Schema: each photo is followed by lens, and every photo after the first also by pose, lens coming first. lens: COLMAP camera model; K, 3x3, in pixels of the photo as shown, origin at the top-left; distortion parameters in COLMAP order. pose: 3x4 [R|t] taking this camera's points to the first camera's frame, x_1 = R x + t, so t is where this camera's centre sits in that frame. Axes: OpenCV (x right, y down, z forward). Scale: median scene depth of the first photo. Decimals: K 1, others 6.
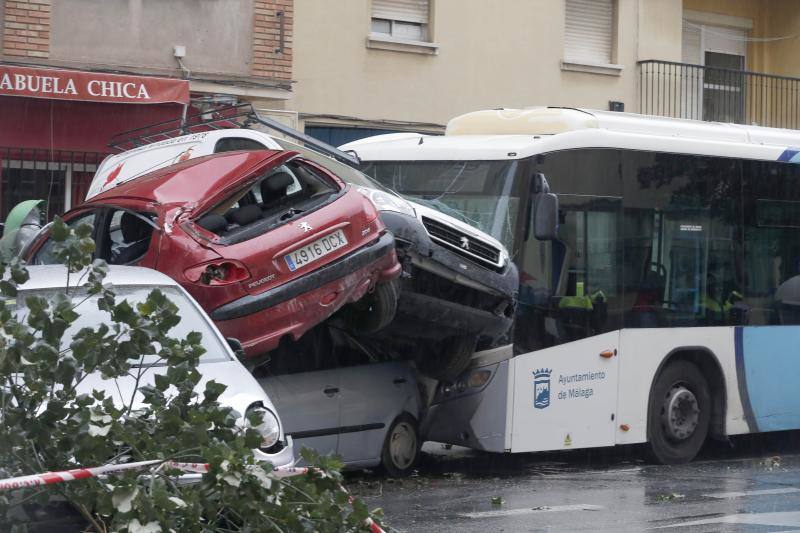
lens RADIAL K [[2032.7, 0, 400.0], [0, 2032.7, 266.5], [0, 0, 1]] dist [-0.163442, -0.225229]
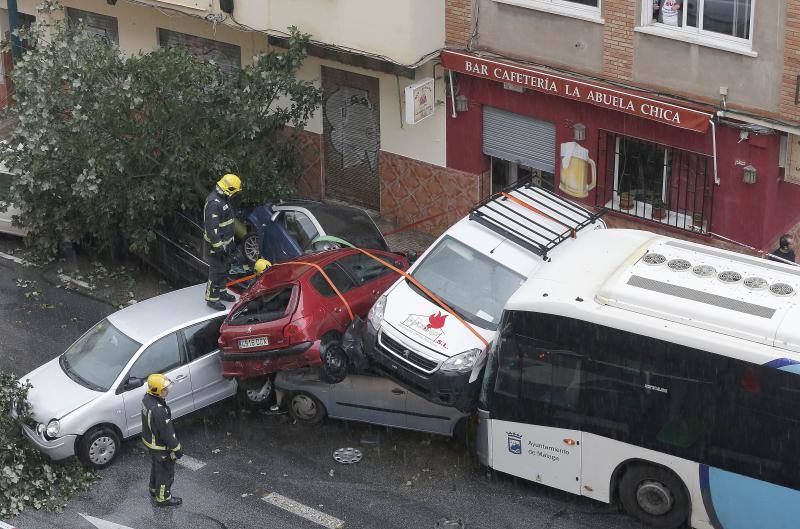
lens RADIAL K [[1747.5, 0, 400.0], [0, 1747.5, 264.5], [0, 0, 1]] dist [-0.338167, -0.209625]
pose [[0.270712, 0.402790, -0.874342, 1.093656], [0.016606, 0.906167, 0.422593, -0.596706], [0.962517, -0.128921, 0.238622, 0.562371]]
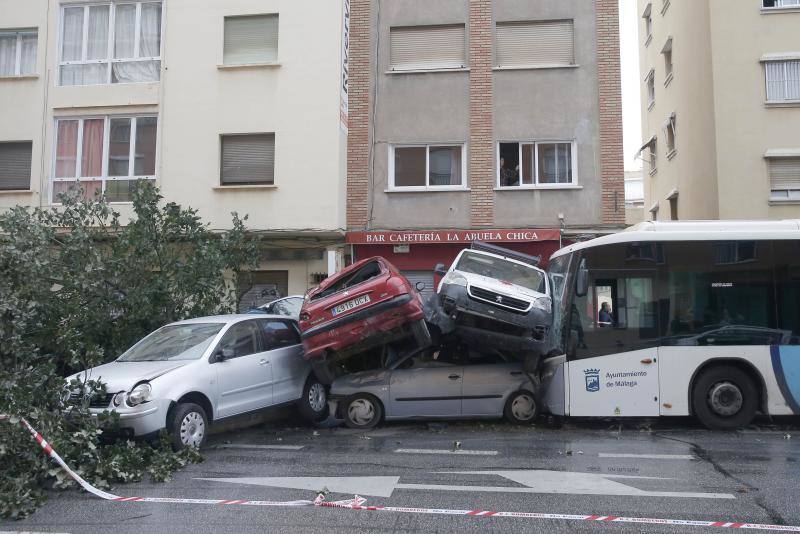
lens RADIAL K [[711.6, 0, 423.7], [0, 711.6, 246.7], [0, 0, 1]] dist [-0.045363, 0.012427]
pose [[0.702485, -0.087088, -0.706350, 0.381881], [0.014331, 0.994015, -0.108302, 0.008717], [0.711554, 0.065958, 0.699529, 0.423896]]
